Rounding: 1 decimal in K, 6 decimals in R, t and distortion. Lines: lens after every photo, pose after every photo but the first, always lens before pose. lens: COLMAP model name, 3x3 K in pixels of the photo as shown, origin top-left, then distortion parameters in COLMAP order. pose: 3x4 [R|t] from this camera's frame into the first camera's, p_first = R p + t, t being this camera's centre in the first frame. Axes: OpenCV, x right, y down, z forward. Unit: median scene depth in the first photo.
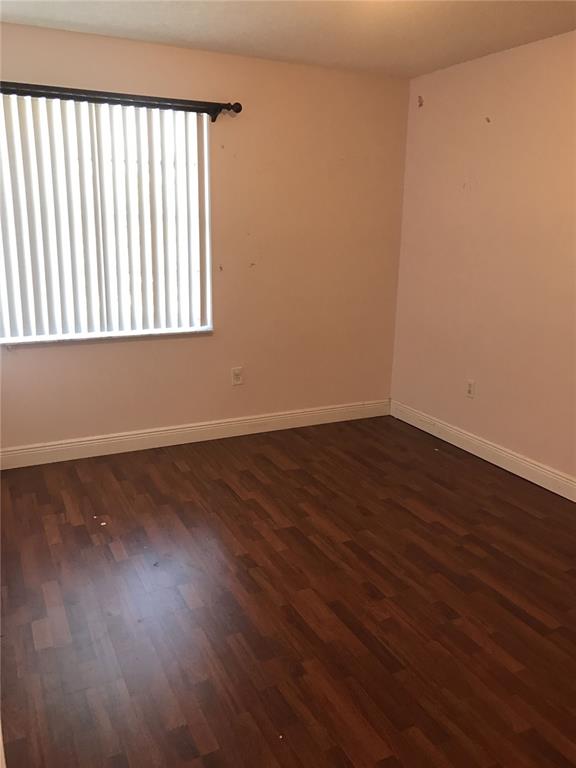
lens RADIAL K [[635.0, 0, 288.0], [0, 635.0, 384.0], [0, 0, 1]] dist [0.053641, -0.001428]
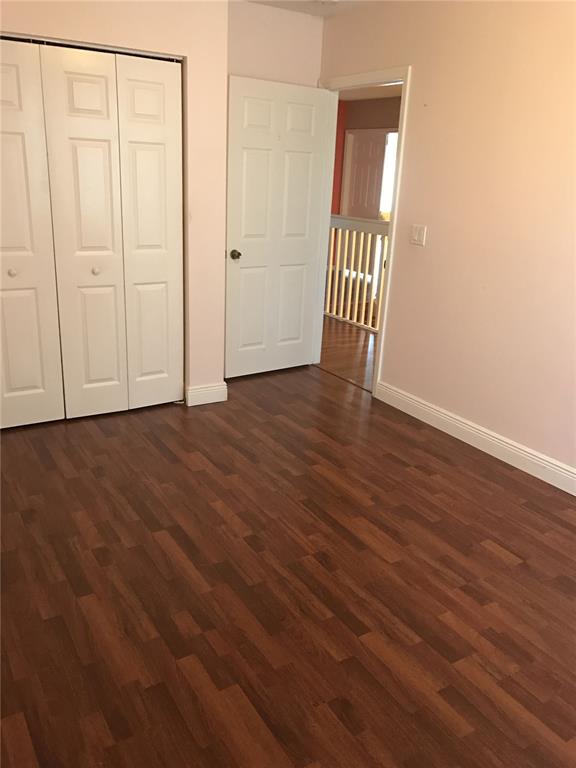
lens RADIAL K [[635.0, 0, 288.0], [0, 635.0, 384.0], [0, 0, 1]] dist [0.053641, -0.001428]
pose [[-0.992132, -0.042372, -0.117807, 0.292895], [-0.100656, 0.829520, 0.549332, -0.388872], [0.074447, 0.556868, -0.827258, 1.539079]]
